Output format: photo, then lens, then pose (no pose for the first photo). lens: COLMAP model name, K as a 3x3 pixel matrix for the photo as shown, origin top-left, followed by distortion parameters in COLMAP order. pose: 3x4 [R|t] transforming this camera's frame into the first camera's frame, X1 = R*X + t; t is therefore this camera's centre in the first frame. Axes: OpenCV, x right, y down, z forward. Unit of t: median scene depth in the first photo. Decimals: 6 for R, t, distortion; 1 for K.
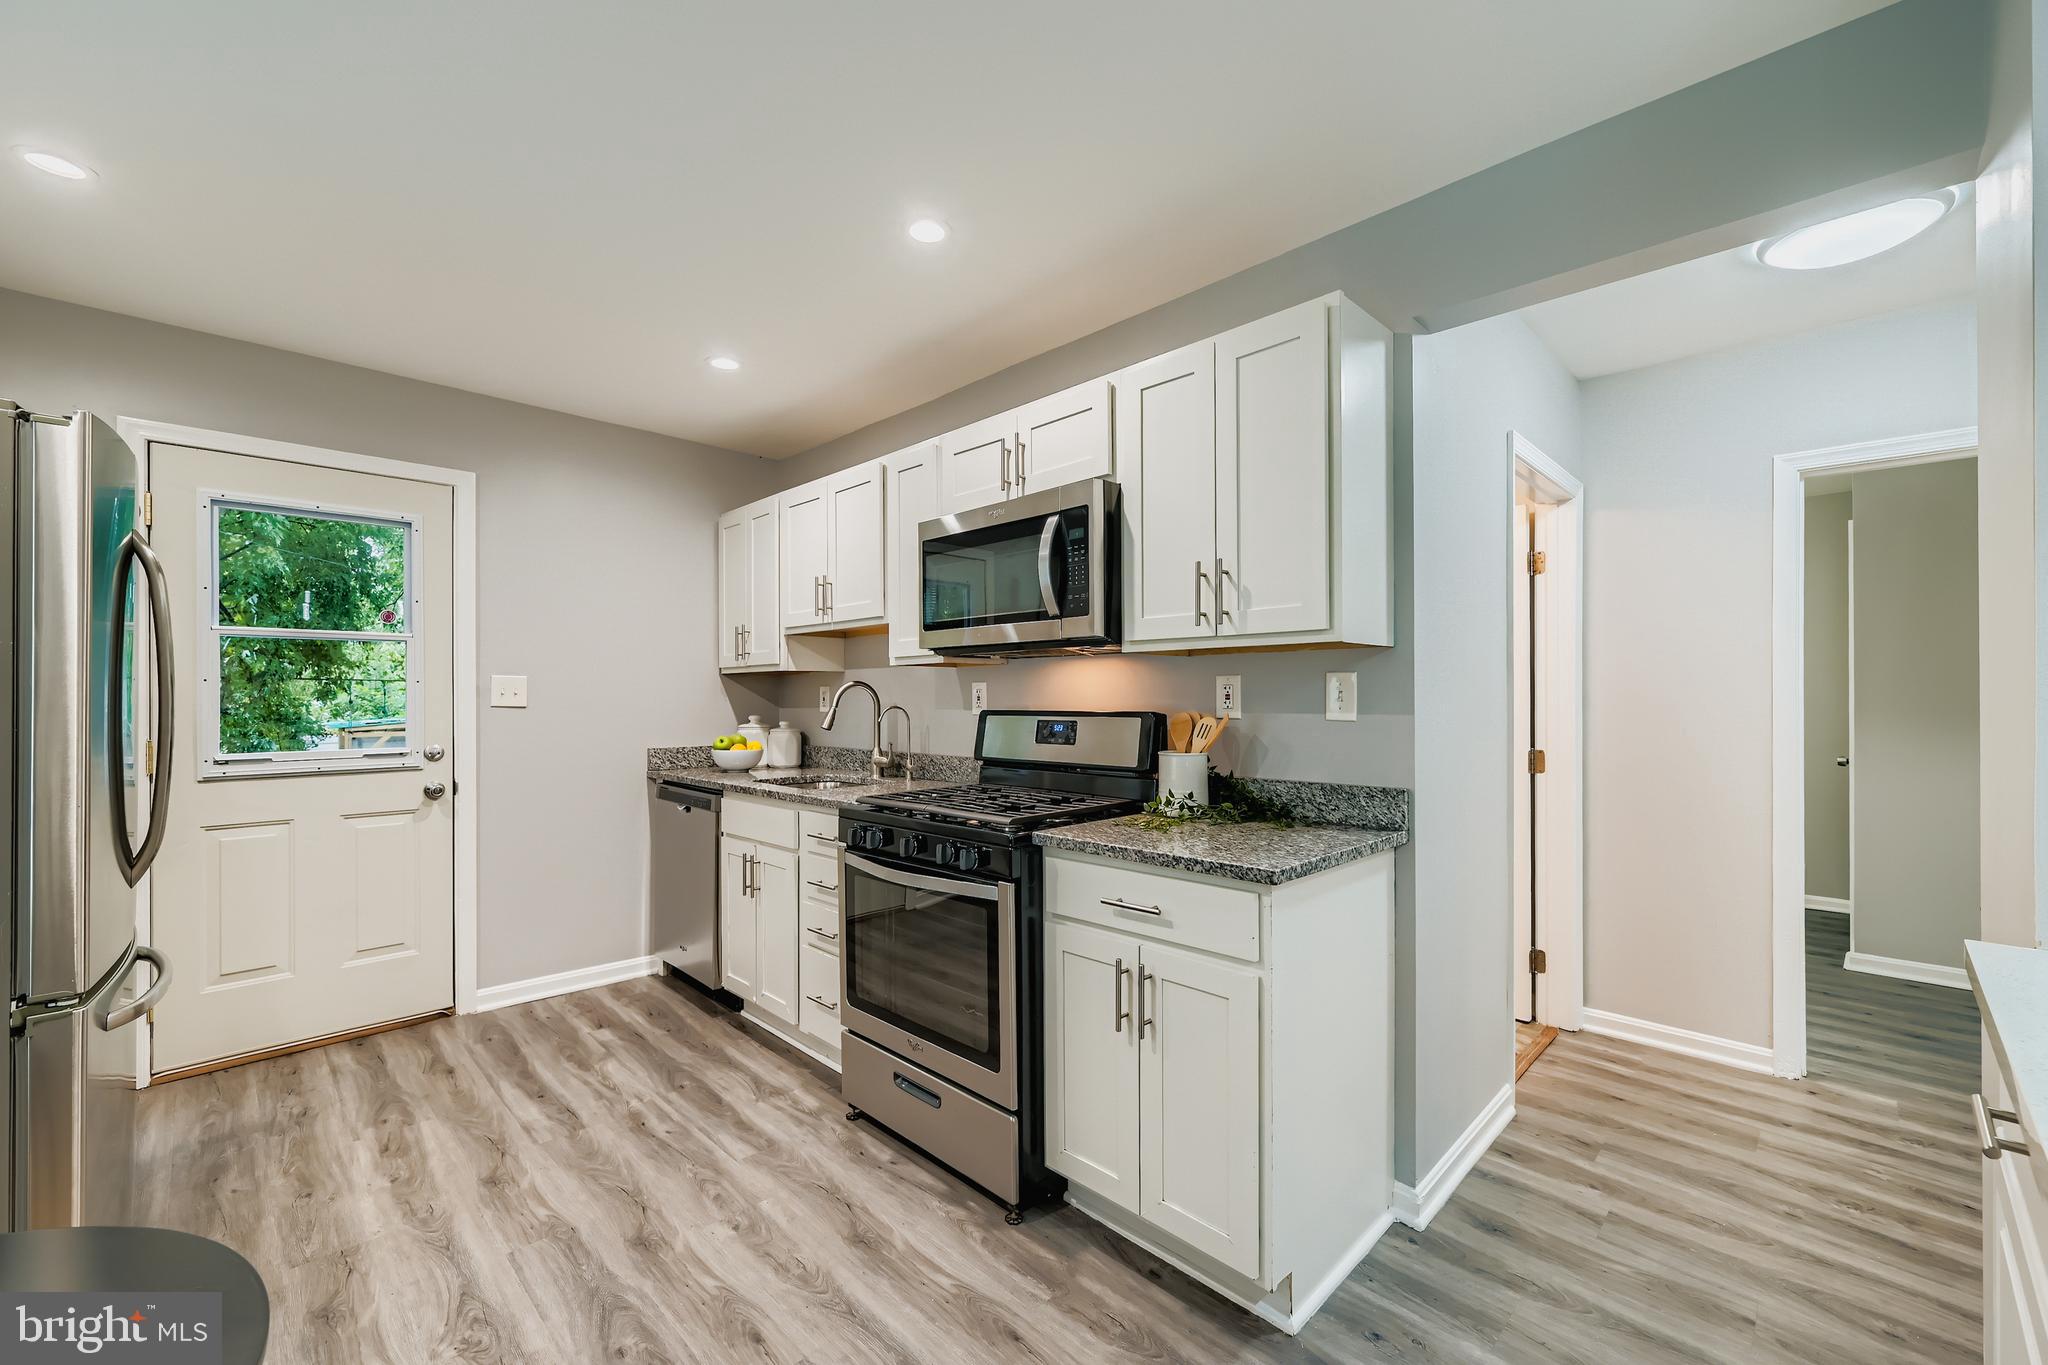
lens RADIAL K [[823.6, 0, 1018.0], [0, 823.6, 691.3], [0, 0, 1]] dist [0.000795, 0.000134]
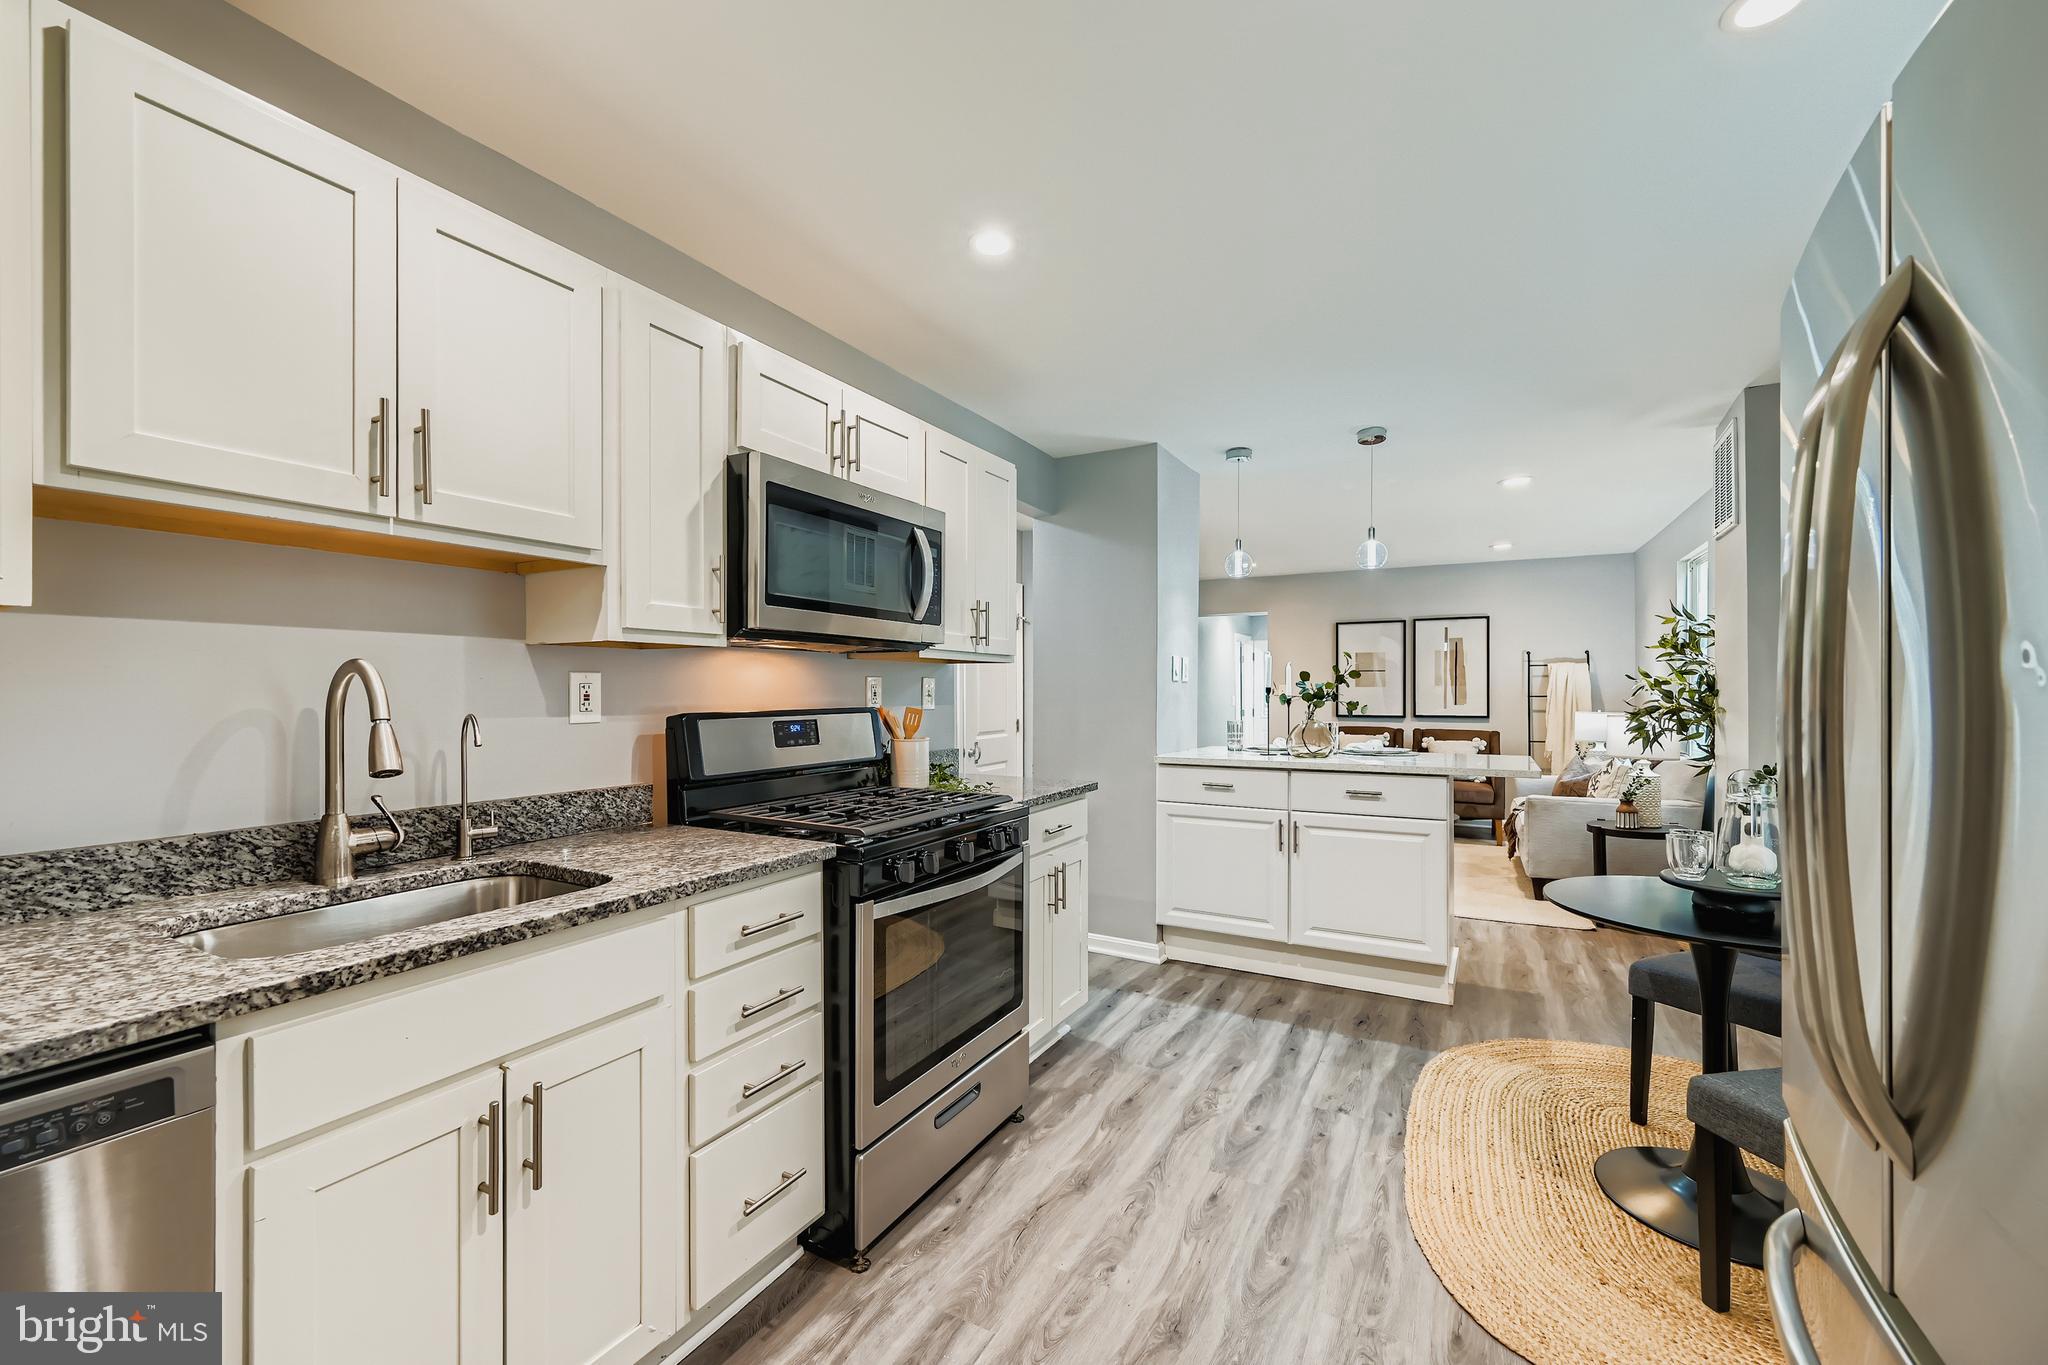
lens RADIAL K [[823.6, 0, 1018.0], [0, 823.6, 691.3], [0, 0, 1]] dist [0.000795, 0.000134]
pose [[-0.281867, 0.007001, 0.959428, -1.015609], [0.002260, 0.999975, -0.006633, 0.011228], [-0.959451, 0.000299, -0.281876, 1.150856]]
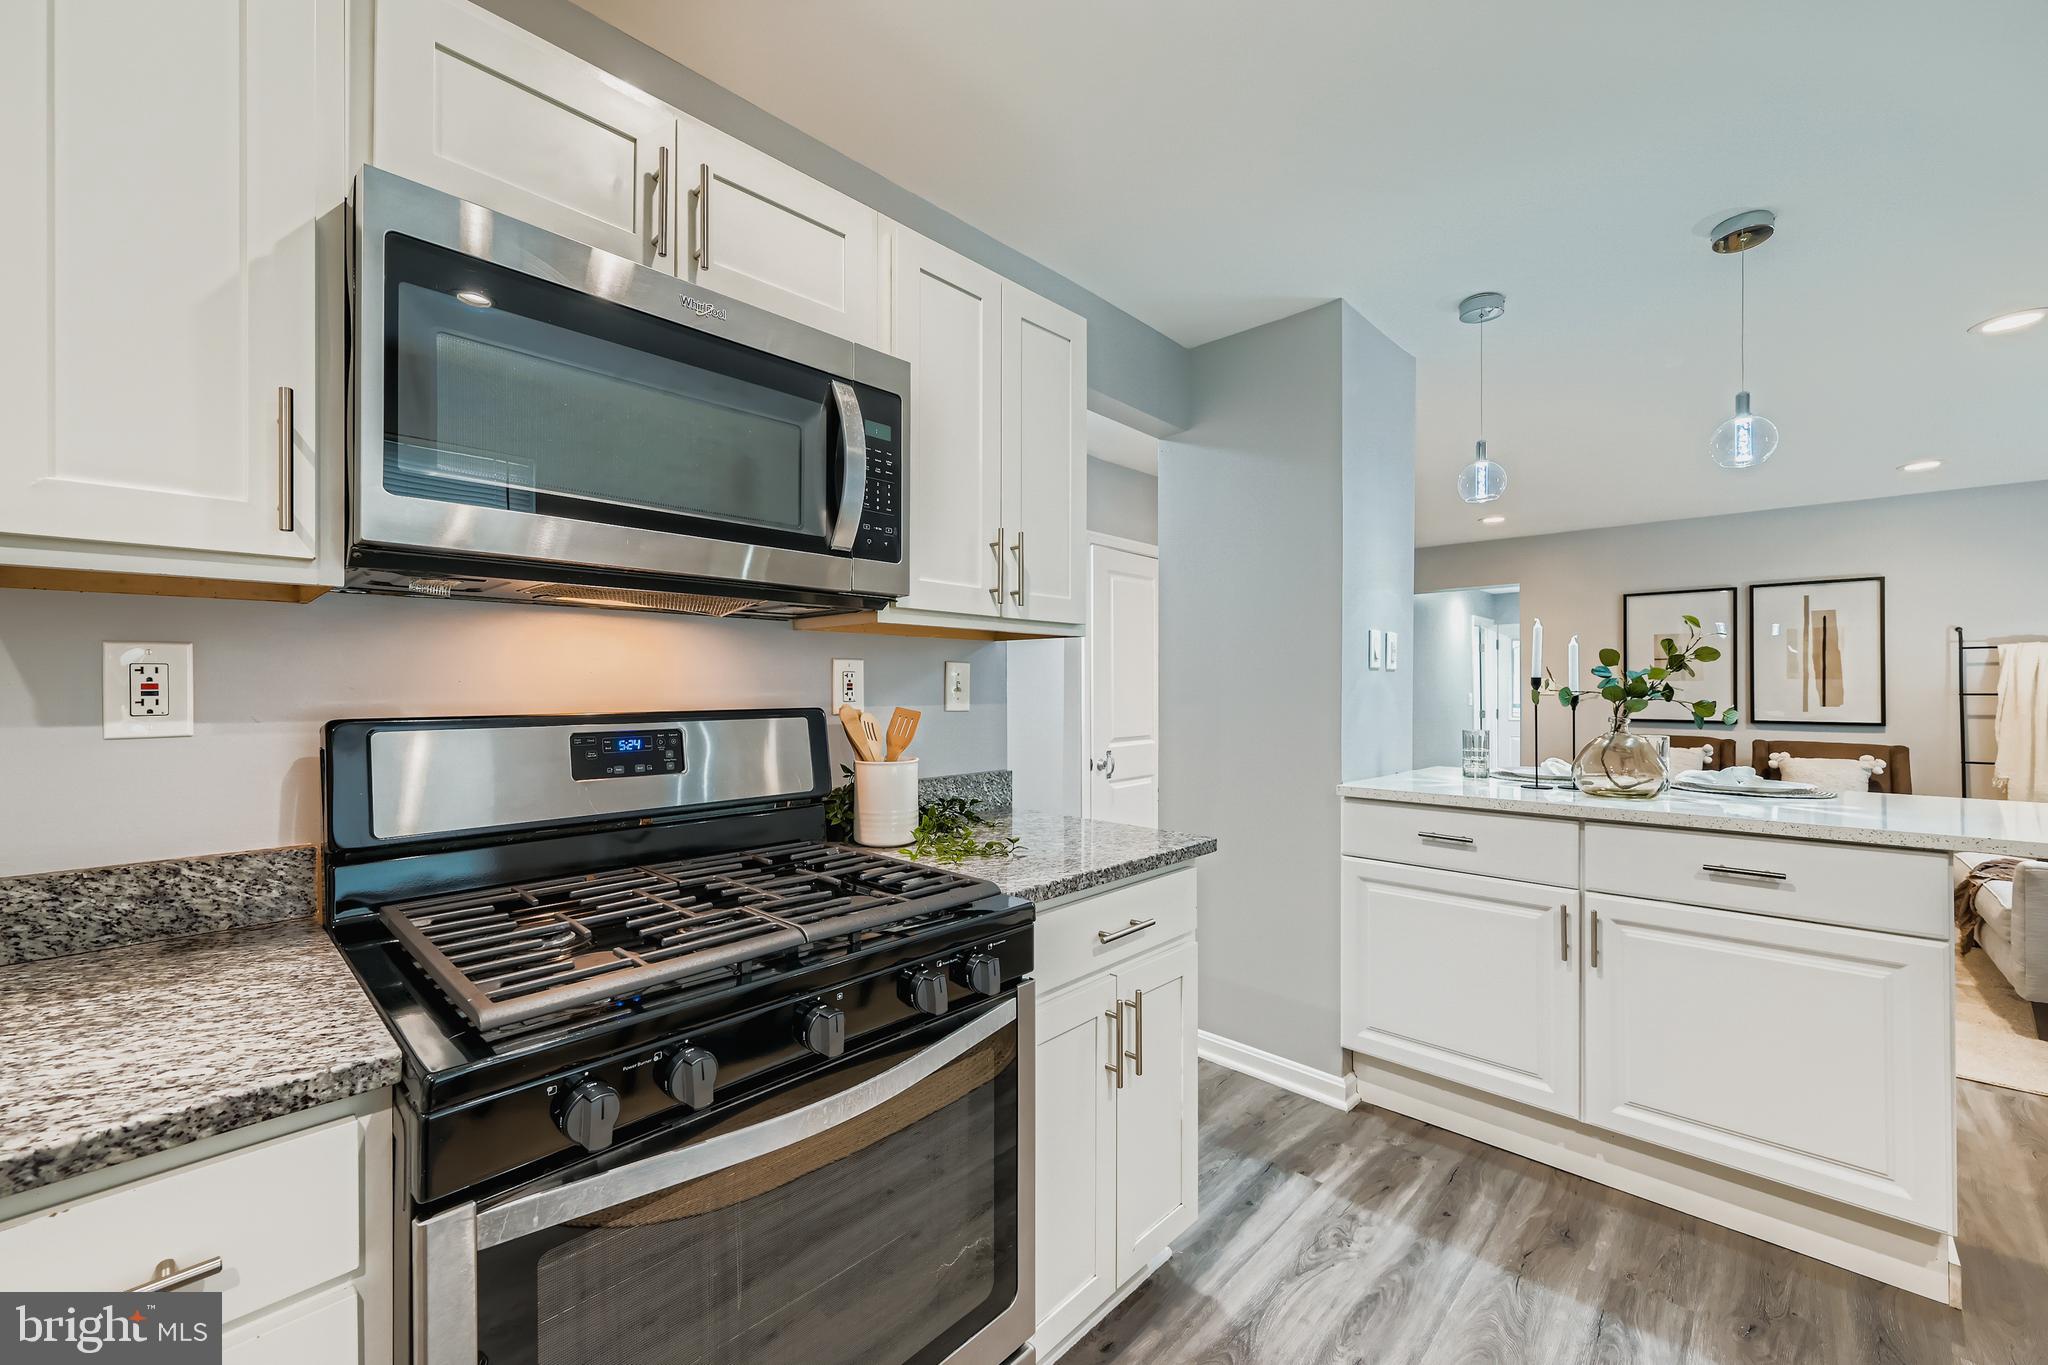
lens RADIAL K [[814.6, 0, 1024.0], [0, 814.6, 682.5], [0, 0, 1]] dist [0.002007, 0.000304]
pose [[-0.042206, 0.014524, 0.999003, -0.540965], [0.000180, 0.999894, -0.014530, 0.013813], [-0.999109, -0.000433, -0.042204, 0.870379]]
